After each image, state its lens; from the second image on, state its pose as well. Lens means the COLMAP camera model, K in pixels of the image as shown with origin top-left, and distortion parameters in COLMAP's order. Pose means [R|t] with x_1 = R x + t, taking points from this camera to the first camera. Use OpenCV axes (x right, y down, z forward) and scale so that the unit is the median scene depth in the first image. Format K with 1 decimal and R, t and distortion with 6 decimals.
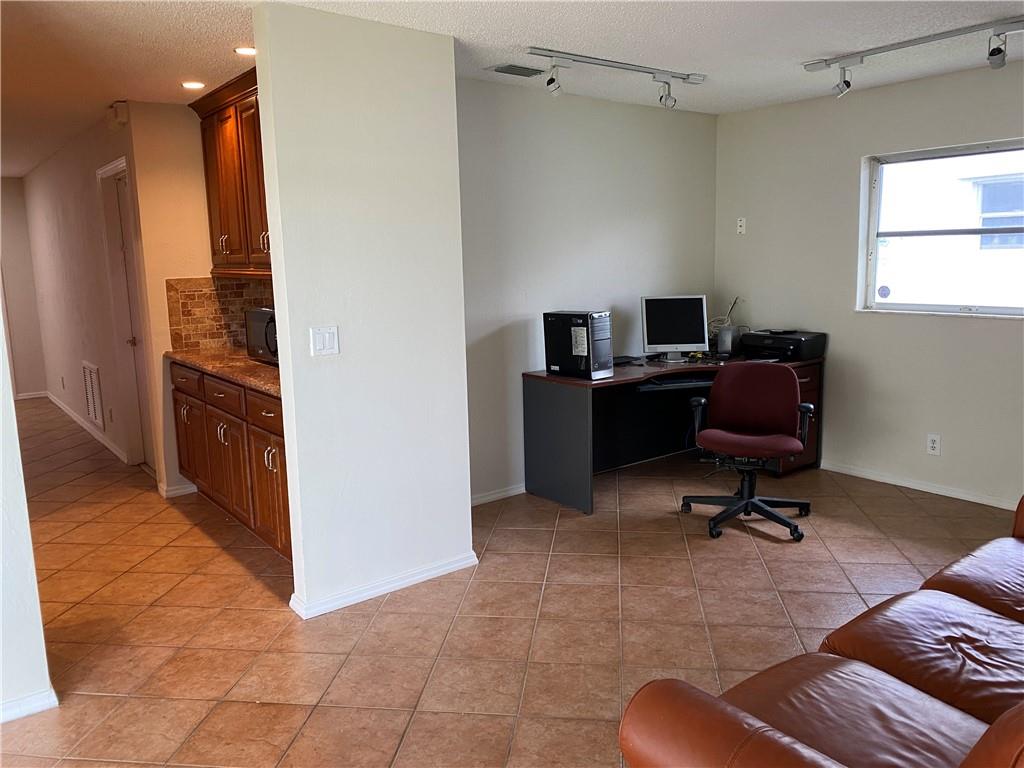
lens RADIAL K [[784.6, 0, 512.0], [0, 784.6, 384.0], [0, 0, 1]] dist [0.008249, -0.010904]
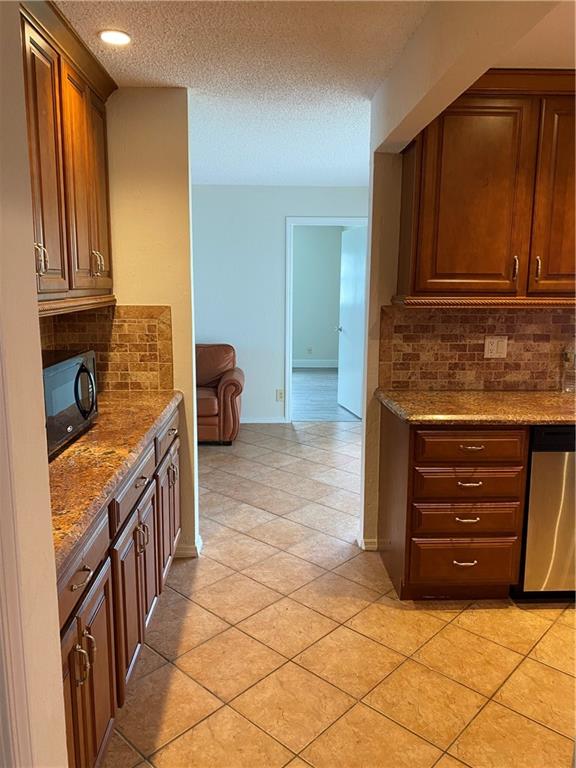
lens RADIAL K [[588.4, 0, 288.0], [0, 588.4, 384.0], [0, 0, 1]] dist [0.008249, -0.010904]
pose [[-0.816912, -0.077859, 0.571484, -0.954111], [0.110501, 0.951364, 0.287570, -0.251048], [-0.566079, 0.298069, -0.768577, 1.616264]]
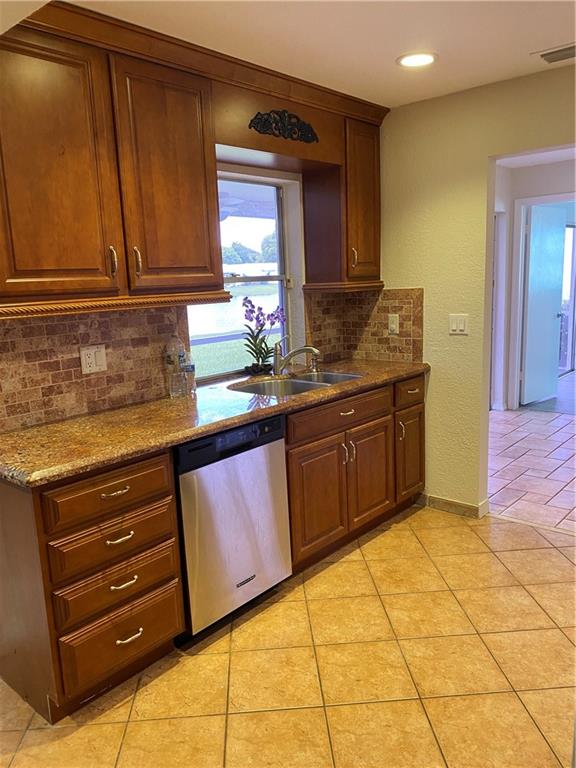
lens RADIAL K [[588.4, 0, 288.0], [0, 588.4, 384.0], [0, 0, 1]] dist [0.008249, -0.010904]
pose [[-0.979992, 0.099758, -0.172233, -0.796123], [0.035328, 0.938772, 0.342724, -0.225255], [0.195877, 0.329782, -0.923513, 1.461627]]
